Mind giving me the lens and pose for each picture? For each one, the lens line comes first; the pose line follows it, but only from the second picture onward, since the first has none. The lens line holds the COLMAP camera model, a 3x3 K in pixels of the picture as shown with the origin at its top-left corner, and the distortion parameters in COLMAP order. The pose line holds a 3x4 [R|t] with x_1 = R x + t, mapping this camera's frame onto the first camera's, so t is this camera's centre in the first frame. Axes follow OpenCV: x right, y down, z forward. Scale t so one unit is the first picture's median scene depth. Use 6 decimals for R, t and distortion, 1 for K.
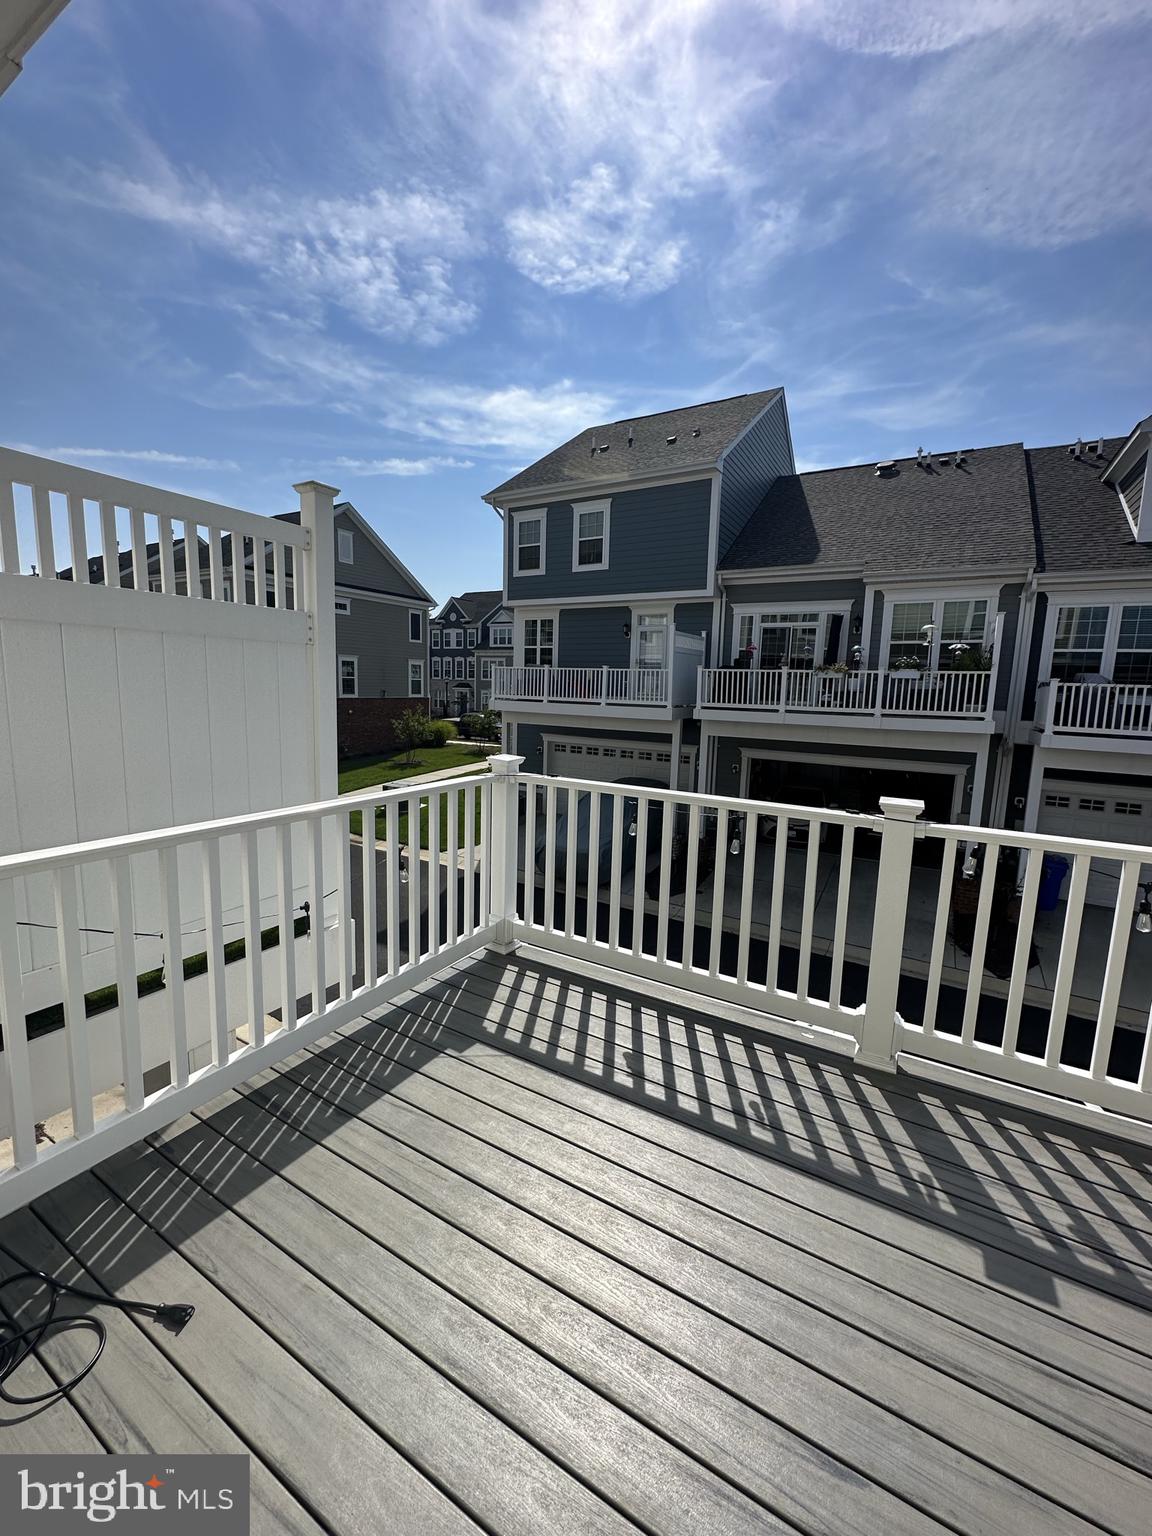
lens RADIAL K [[615.5, 0, 576.2], [0, 615.5, 769.9], [0, 0, 1]] dist [-0.005607, 0.001830]
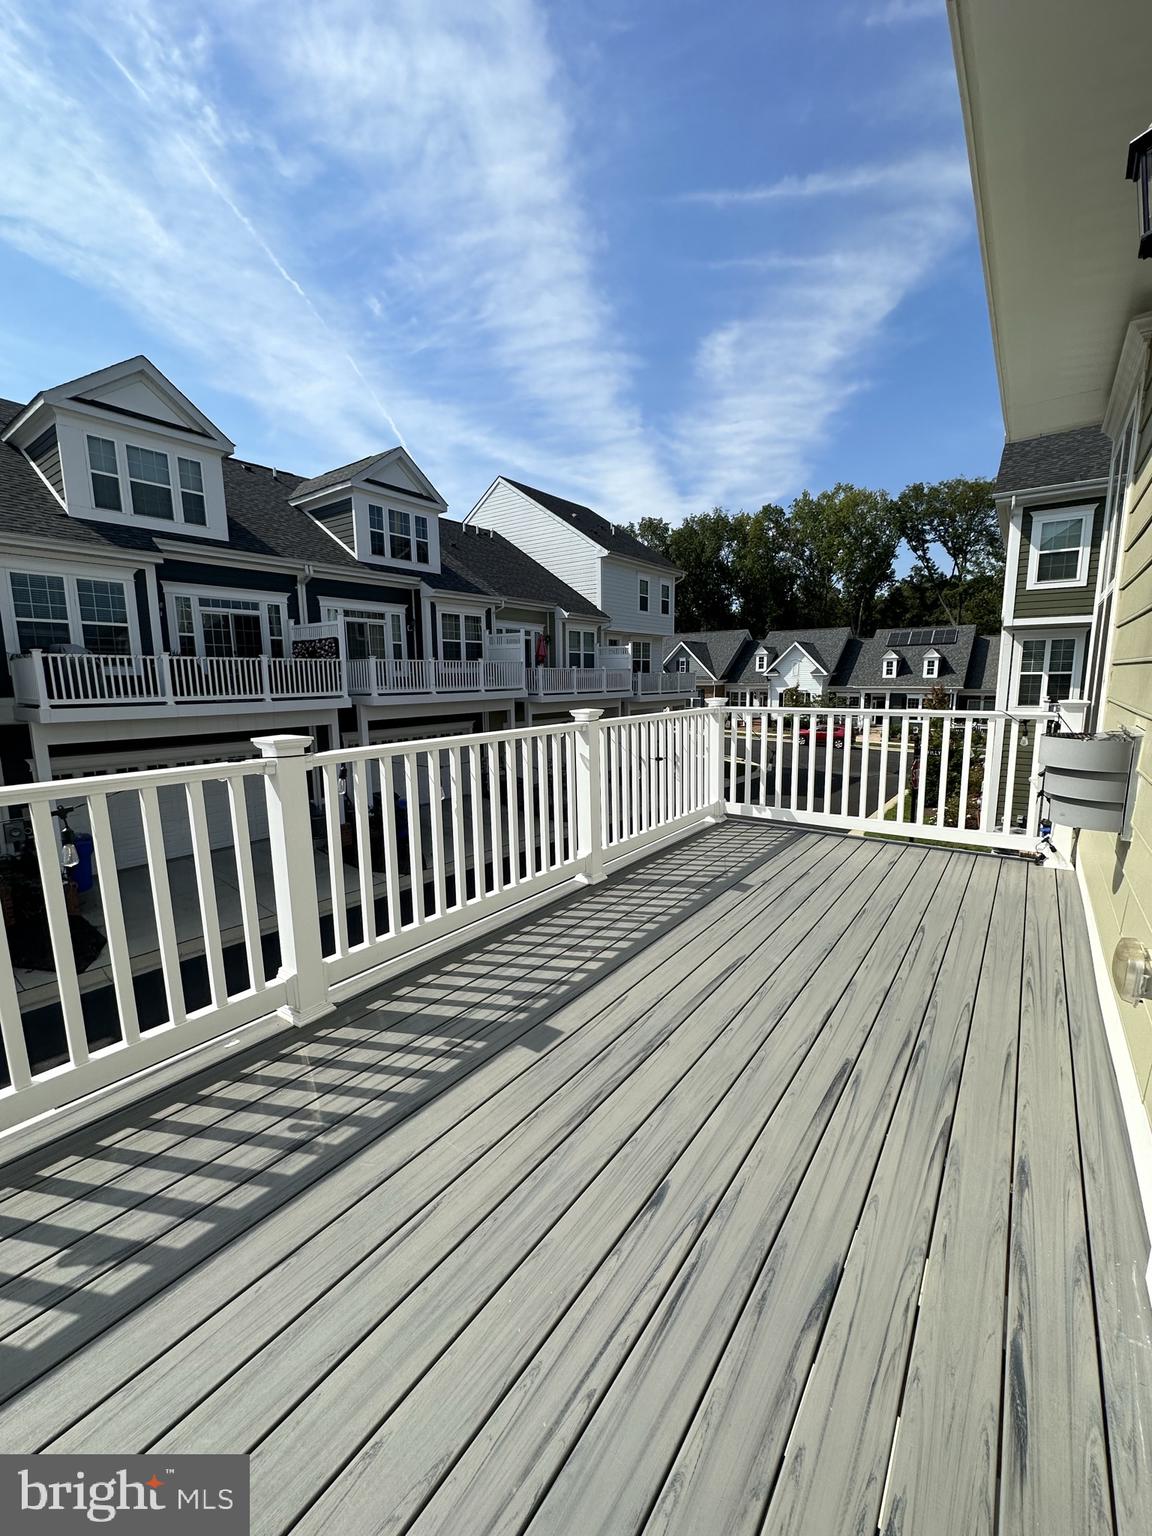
lens RADIAL K [[615.5, 0, 578.4], [0, 615.5, 769.6], [0, 0, 1]] dist [-0.005607, 0.001830]
pose [[0.094561, -0.173795, 0.980231, -0.372831], [0.149730, 0.975926, 0.158587, 0.022282], [-0.984195, 0.131774, 0.118306, 0.483289]]
